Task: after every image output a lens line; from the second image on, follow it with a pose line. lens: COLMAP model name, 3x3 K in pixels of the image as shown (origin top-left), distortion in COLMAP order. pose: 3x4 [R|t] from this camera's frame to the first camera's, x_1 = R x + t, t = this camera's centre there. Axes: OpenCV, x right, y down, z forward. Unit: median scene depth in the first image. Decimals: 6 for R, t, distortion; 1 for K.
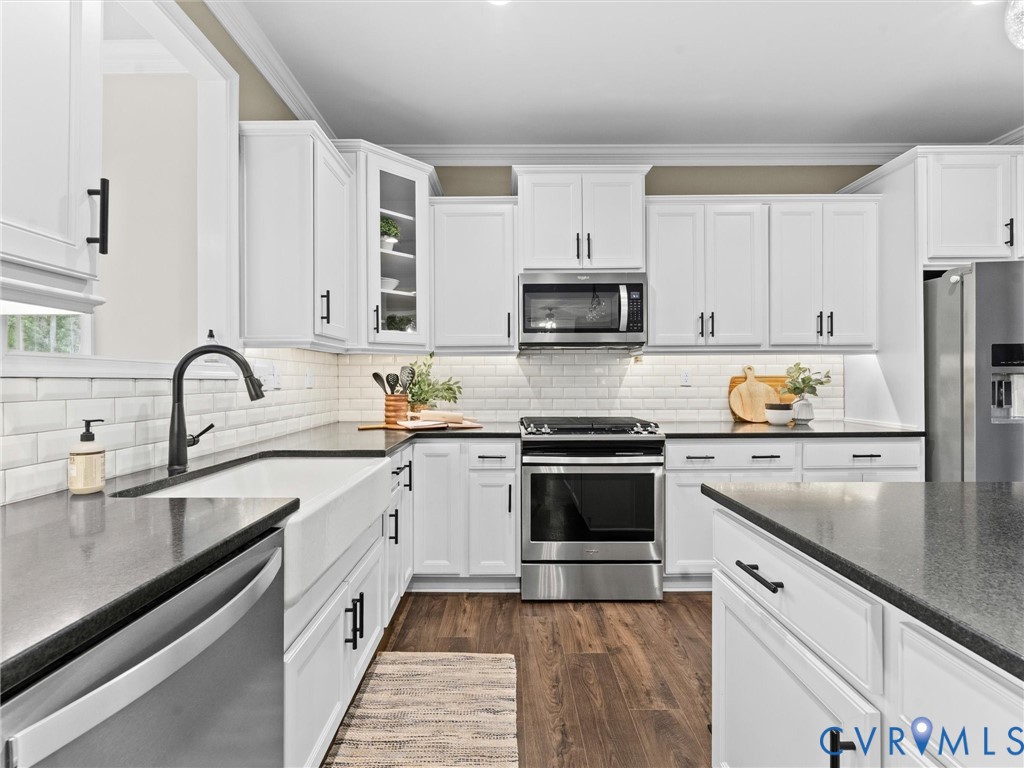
lens RADIAL K [[466.6, 0, 506.8], [0, 466.6, 380.5], [0, 0, 1]] dist [-0.000577, -0.000339]
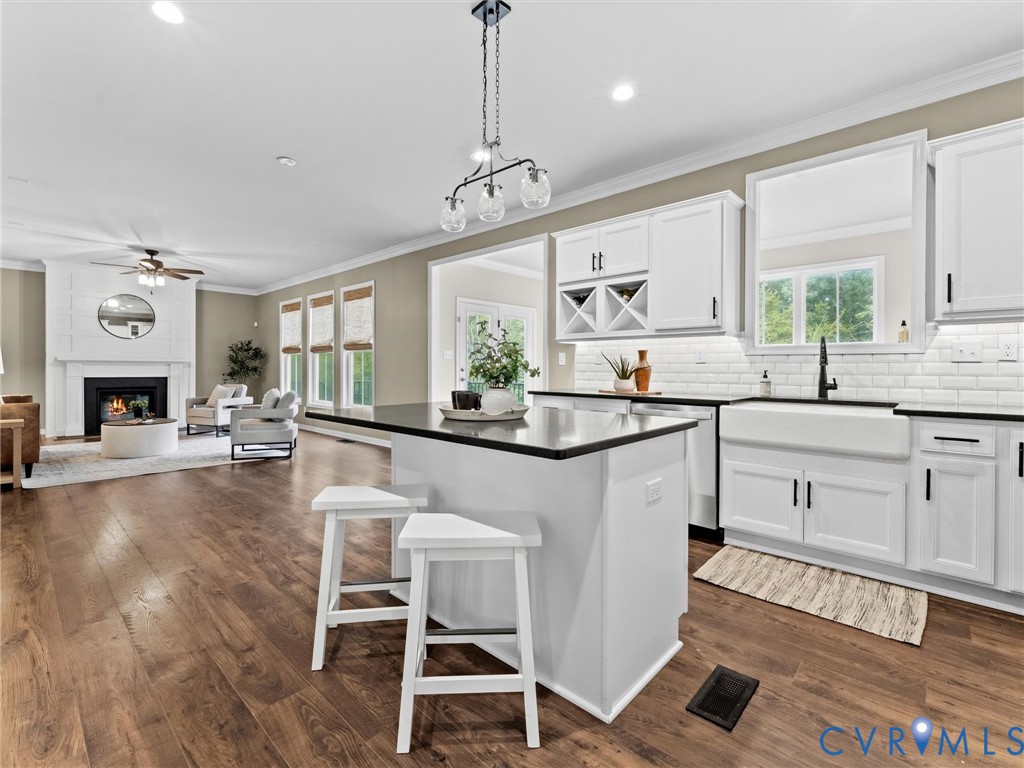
lens RADIAL K [[471.8, 0, 504.5], [0, 471.8, 371.6], [0, 0, 1]] dist [0.000750, -0.001400]
pose [[-0.687315, 0.008396, -0.726311, 1.212245], [0.000062, 0.999934, 0.011501, 0.033715], [0.726360, 0.007859, -0.687270, 1.005191]]
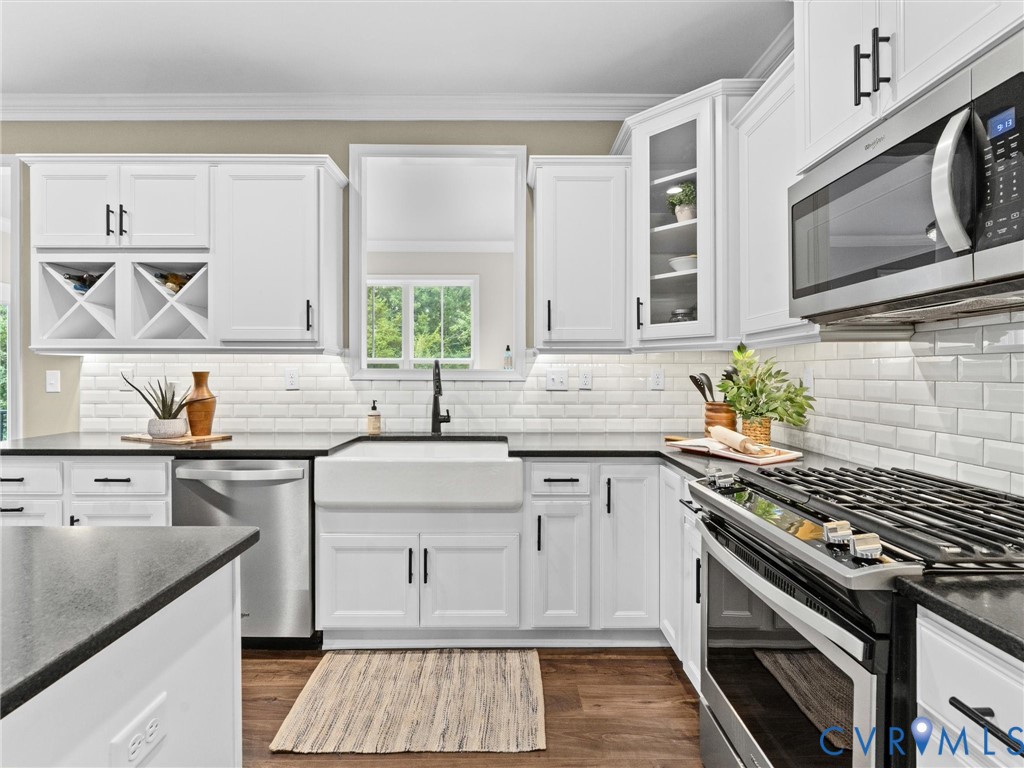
lens RADIAL K [[515.9, 0, 513.8], [0, 515.9, 377.5], [0, 0, 1]] dist [-0.003739, -0.000633]
pose [[0.009192, 0.010895, -0.999898, 0.821167], [-0.001966, 0.999939, 0.010877, -0.026013], [0.999956, 0.001866, 0.009213, 0.907853]]
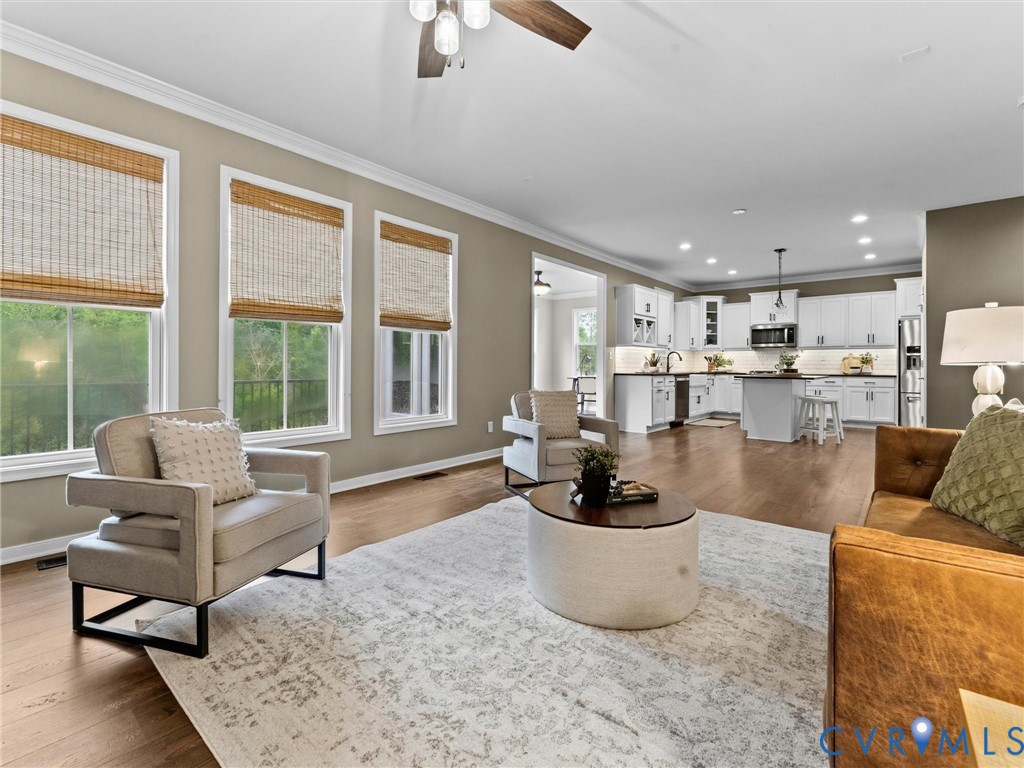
lens RADIAL K [[471.8, 0, 504.5], [0, 471.8, 371.6], [0, 0, 1]] dist [0.000750, -0.001400]
pose [[0.762107, 0.016461, -0.647242, 1.153661], [-0.009312, 0.999852, 0.014464, 0.080701], [0.647384, -0.004996, 0.762148, -3.556773]]
